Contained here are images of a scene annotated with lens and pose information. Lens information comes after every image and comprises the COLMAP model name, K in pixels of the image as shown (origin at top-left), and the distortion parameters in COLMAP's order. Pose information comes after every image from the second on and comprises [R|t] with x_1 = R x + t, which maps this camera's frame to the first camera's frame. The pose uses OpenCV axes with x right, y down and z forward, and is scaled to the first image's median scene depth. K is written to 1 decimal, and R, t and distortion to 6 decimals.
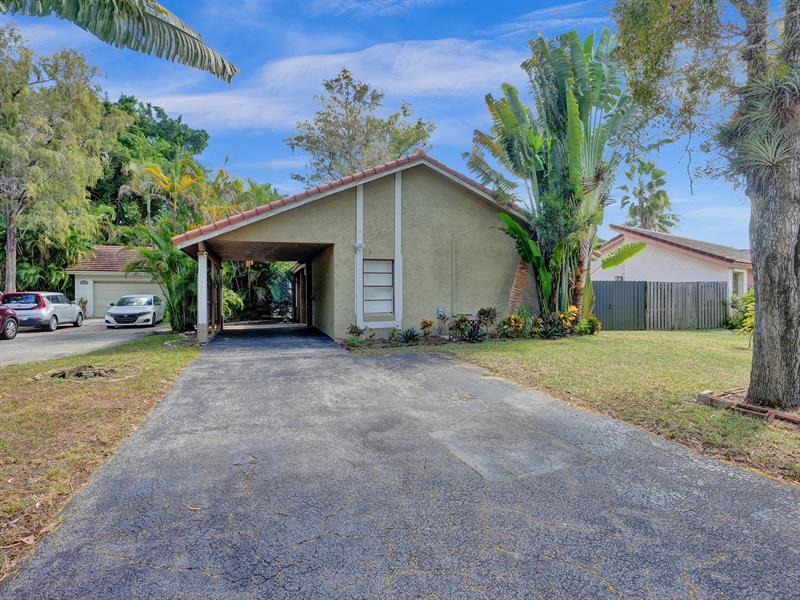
lens RADIAL K [[426.9, 0, 399.2], [0, 426.9, 299.6], [0, 0, 1]] dist [-0.033733, 0.001428]
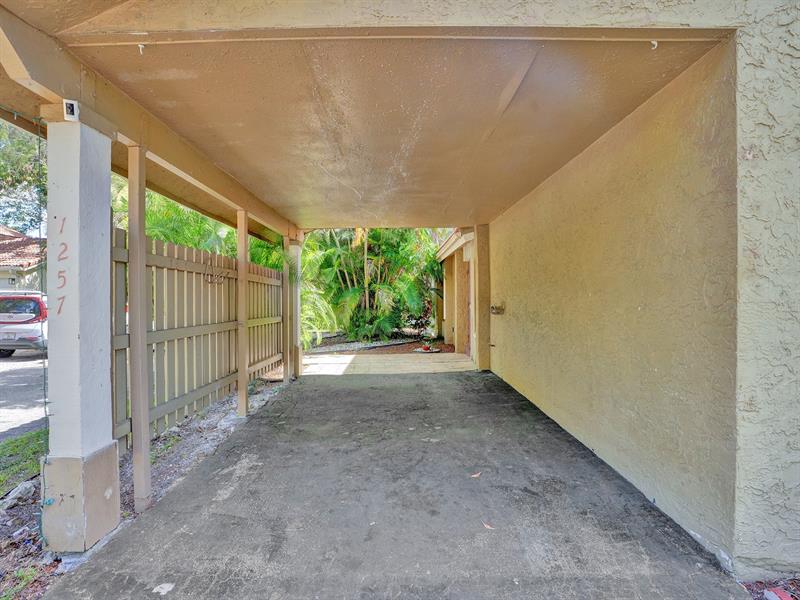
lens RADIAL K [[411.3, 0, 400.0], [0, 411.3, 300.0], [0, 0, 1]] dist [-0.047020, 0.019628]
pose [[0.955375, 0.002421, -0.295385, -0.220397], [-0.001462, 0.999993, 0.003467, -0.016766], [0.295391, -0.002881, 0.955372, 0.741482]]
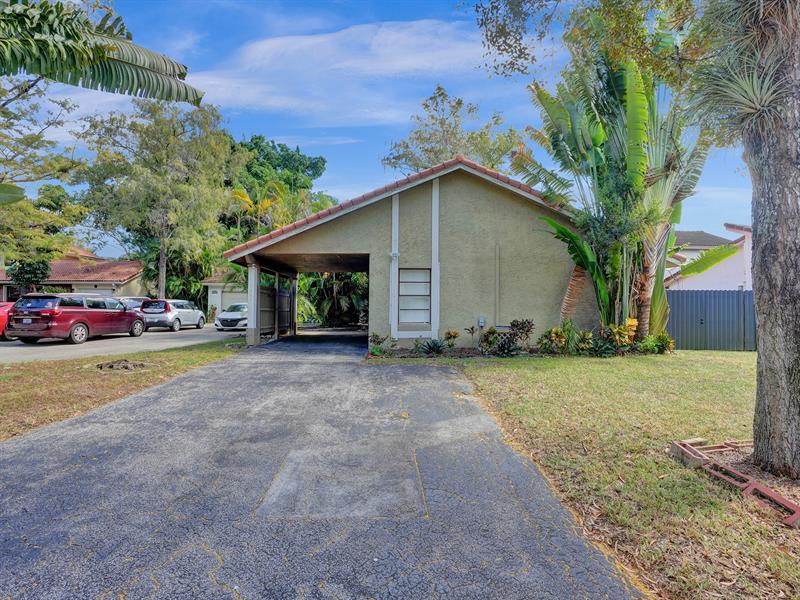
lens RADIAL K [[411.3, 0, 400.0], [0, 411.3, 300.0], [0, 0, 1]] dist [-0.047020, 0.019628]
pose [[0.950919, 0.006476, -0.309371, 0.209292], [-0.014172, 0.999643, -0.022637, 0.001198], [0.309114, 0.025911, 0.950672, 0.081637]]
